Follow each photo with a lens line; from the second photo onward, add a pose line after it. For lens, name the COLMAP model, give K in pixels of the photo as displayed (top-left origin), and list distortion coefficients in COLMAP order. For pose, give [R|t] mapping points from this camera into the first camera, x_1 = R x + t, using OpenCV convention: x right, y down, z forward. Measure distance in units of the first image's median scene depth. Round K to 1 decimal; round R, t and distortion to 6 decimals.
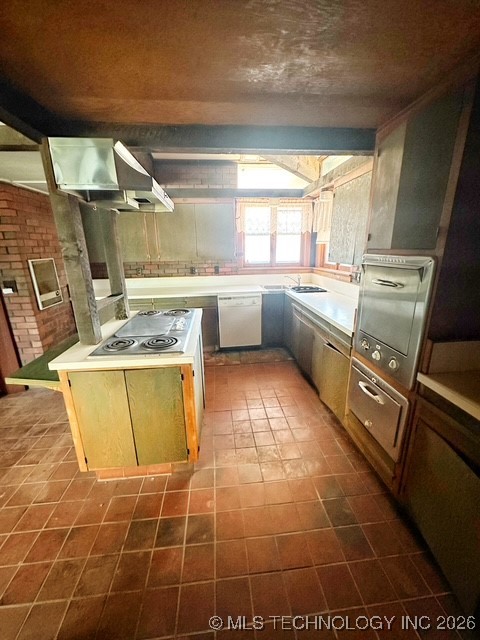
lens RADIAL K [[257.4, 0, 239.0], [0, 257.4, 320.1], [0, 0, 1]] dist [-0.004700, -0.000315]
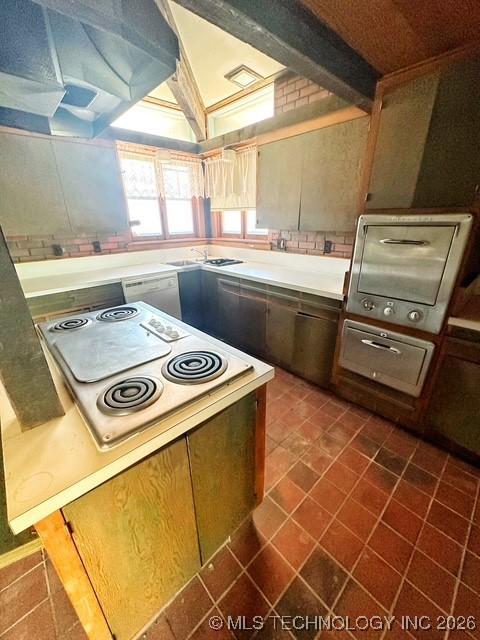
lens RADIAL K [[257.4, 0, 240.4], [0, 257.4, 319.9], [0, 0, 1]] dist [-0.004700, -0.000315]
pose [[0.793167, -0.219917, 0.567911, -0.246939], [0.167687, 0.975342, 0.143490, -0.037731], [-0.585463, -0.018580, 0.810486, 0.211123]]
